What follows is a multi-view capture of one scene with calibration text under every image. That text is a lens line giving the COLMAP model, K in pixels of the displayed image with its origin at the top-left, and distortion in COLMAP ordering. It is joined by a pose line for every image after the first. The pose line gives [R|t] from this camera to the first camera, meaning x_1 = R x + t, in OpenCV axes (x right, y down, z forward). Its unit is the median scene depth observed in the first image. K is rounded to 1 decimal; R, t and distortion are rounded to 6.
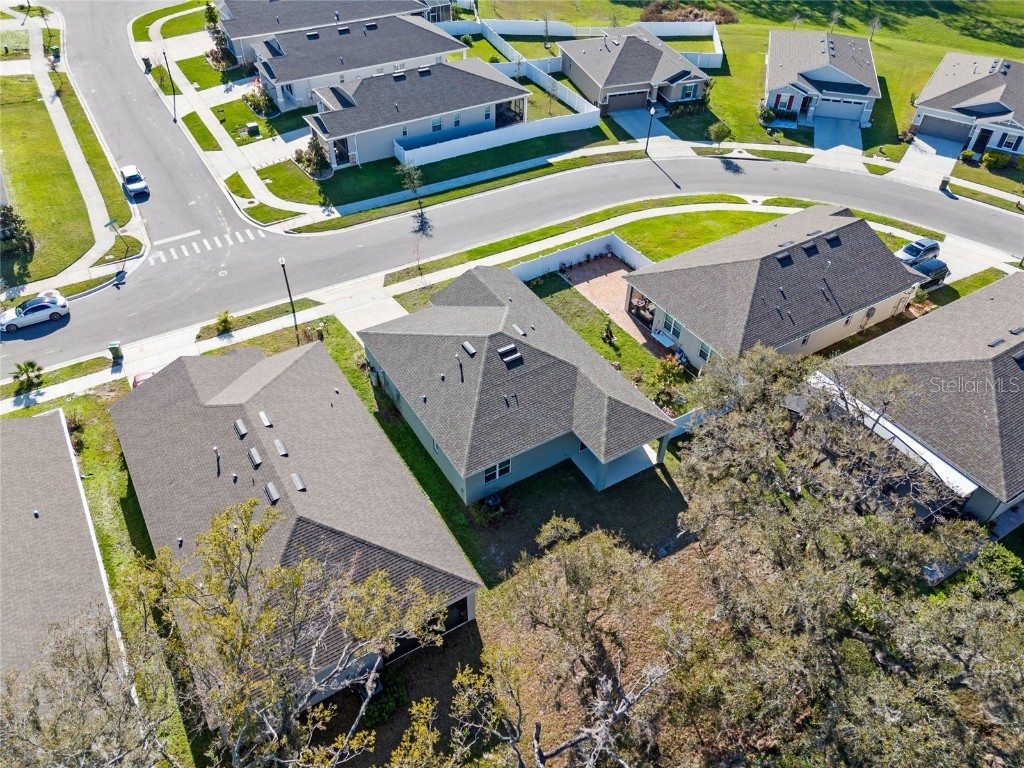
lens RADIAL K [[760.6, 0, 512.0], [0, 760.6, 369.3], [0, 0, 1]] dist [0.070675, -0.054264]
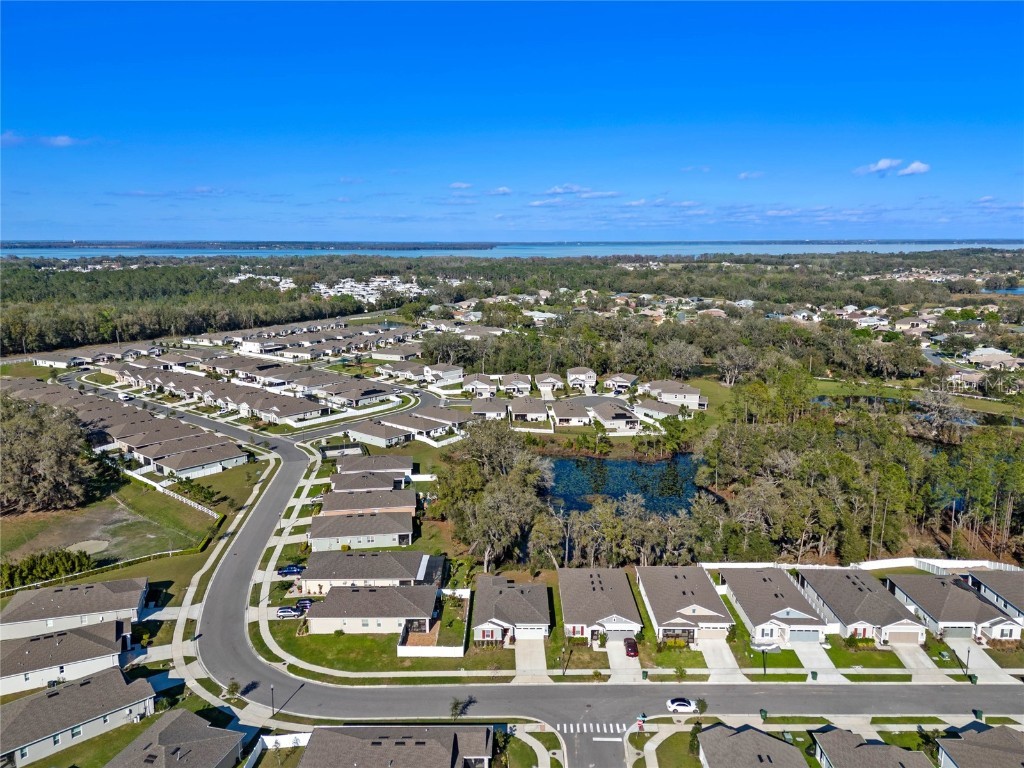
lens RADIAL K [[763.6, 0, 512.0], [0, 763.6, 384.0], [0, 0, 1]] dist [0.081570, -0.072517]
pose [[-0.850270, -0.112779, 0.514122, -0.900944], [0.338630, 0.630572, 0.698361, -1.615780], [-0.402951, 0.767893, -0.497967, 1.182073]]
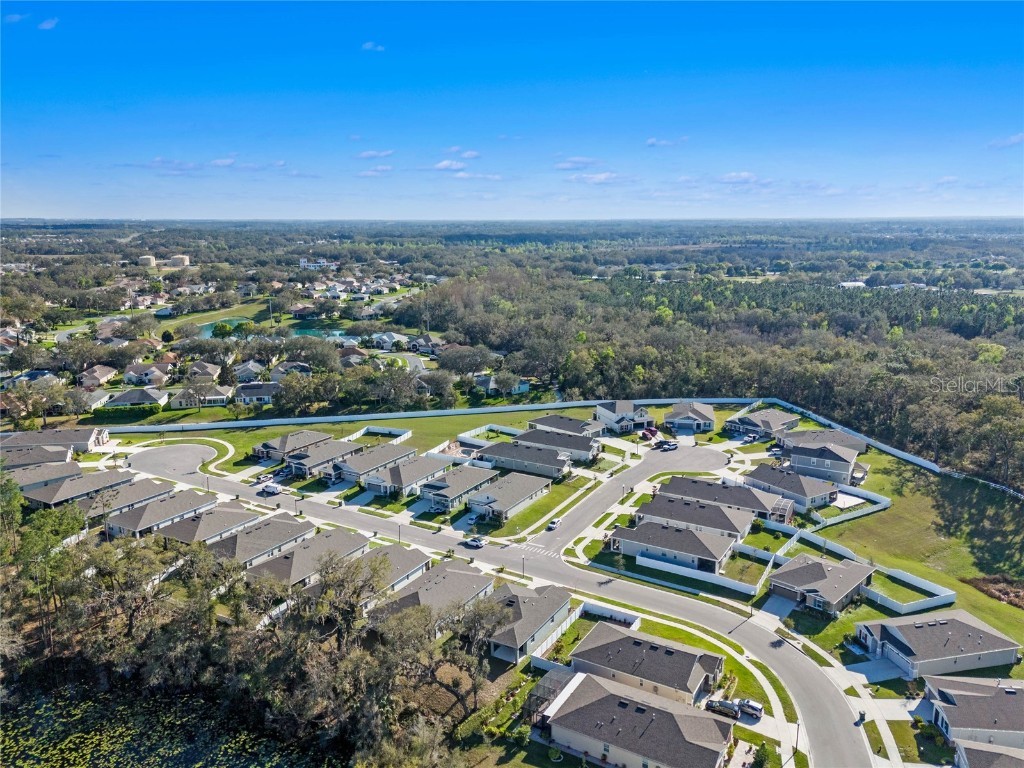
lens RADIAL K [[763.6, 0, 512.0], [0, 763.6, 384.0], [0, 0, 1]] dist [0.081570, -0.072517]
pose [[0.476356, 0.170598, -0.862544, 1.444885], [-0.572098, 0.805073, -0.156721, -0.141511], [0.667674, 0.568115, 0.481100, -0.503454]]
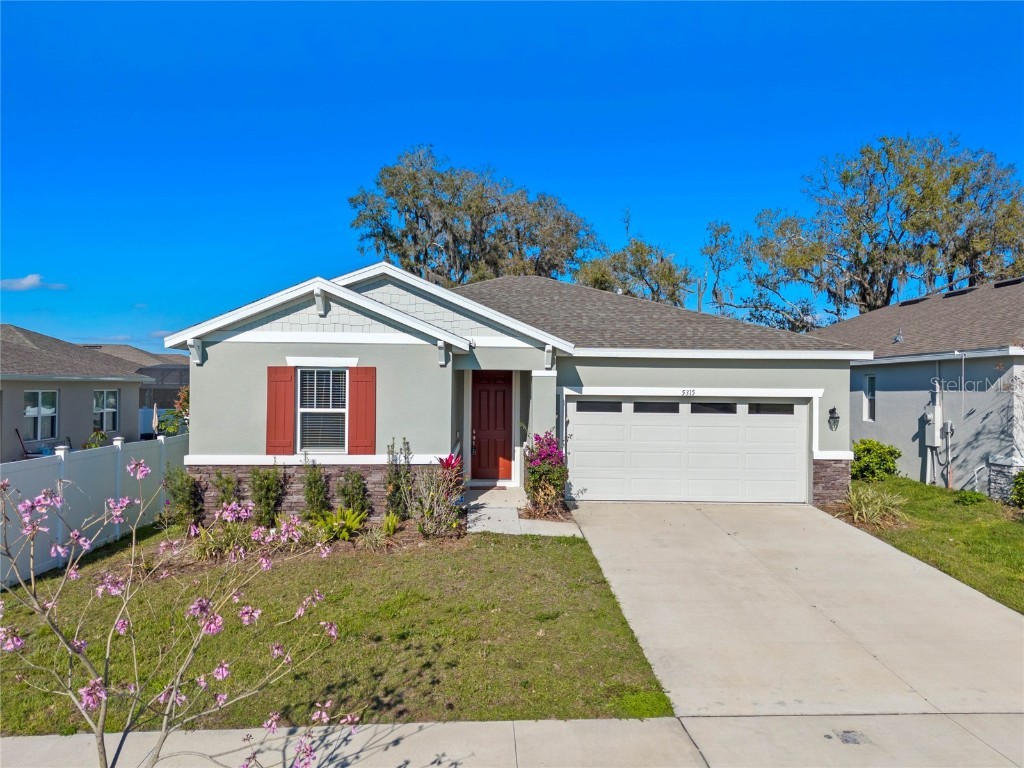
lens RADIAL K [[760.6, 0, 512.0], [0, 760.6, 369.3], [0, 0, 1]] dist [0.070675, -0.054264]
pose [[-0.871677, -0.014260, 0.489873, -0.159368], [0.306358, 0.764345, 0.567381, -0.173740], [-0.382523, 0.644649, -0.661893, 0.871322]]
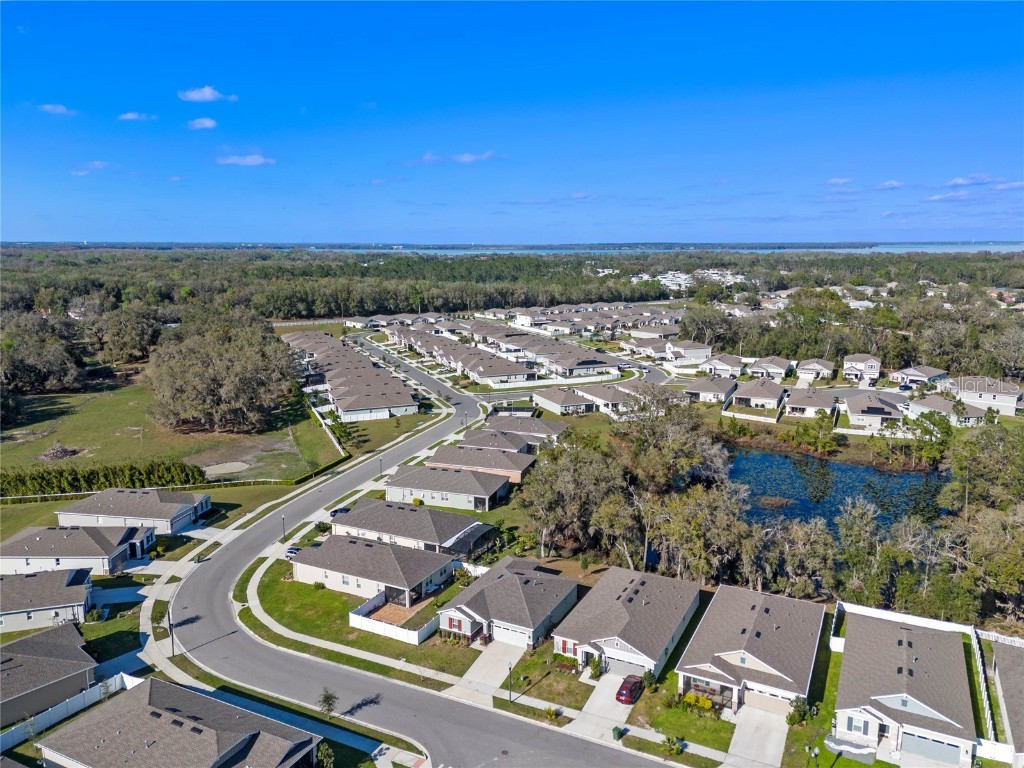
lens RADIAL K [[760.6, 0, 512.0], [0, 760.6, 369.3], [0, 0, 1]] dist [0.070675, -0.054264]
pose [[-0.524881, -0.154540, 0.837029, -1.108429], [0.557815, 0.680322, 0.475400, -0.939528], [-0.642917, 0.716436, -0.270883, 0.756636]]
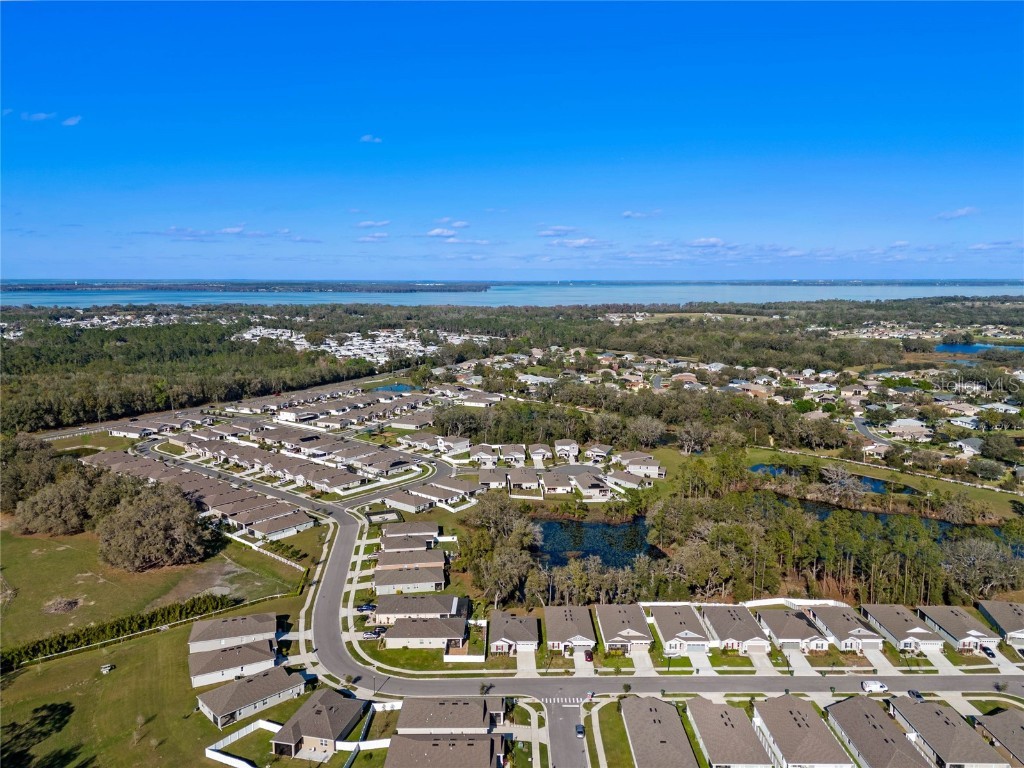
lens RADIAL K [[763.6, 0, 512.0], [0, 763.6, 384.0], [0, 0, 1]] dist [0.081570, -0.072517]
pose [[-0.854595, -0.088864, 0.511634, -1.399623], [0.332987, 0.662256, 0.671220, -2.544118], [-0.398480, 0.743989, -0.536371, 1.535818]]
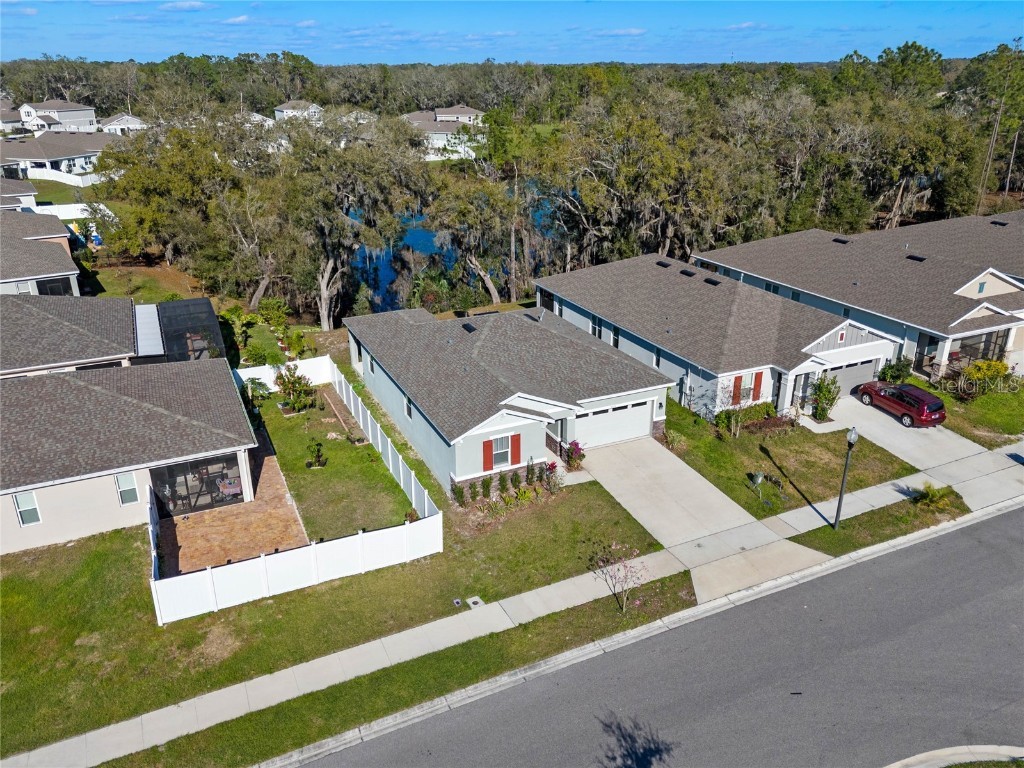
lens RADIAL K [[780.1, 0, 511.6], [0, 780.1, 367.6], [0, 0, 1]] dist [0.070539, -0.054658]
pose [[-0.993488, -0.051012, 0.101875, -0.084732], [0.066634, 0.465143, 0.882724, -0.523480], [-0.092416, 0.883764, -0.458715, 0.948613]]
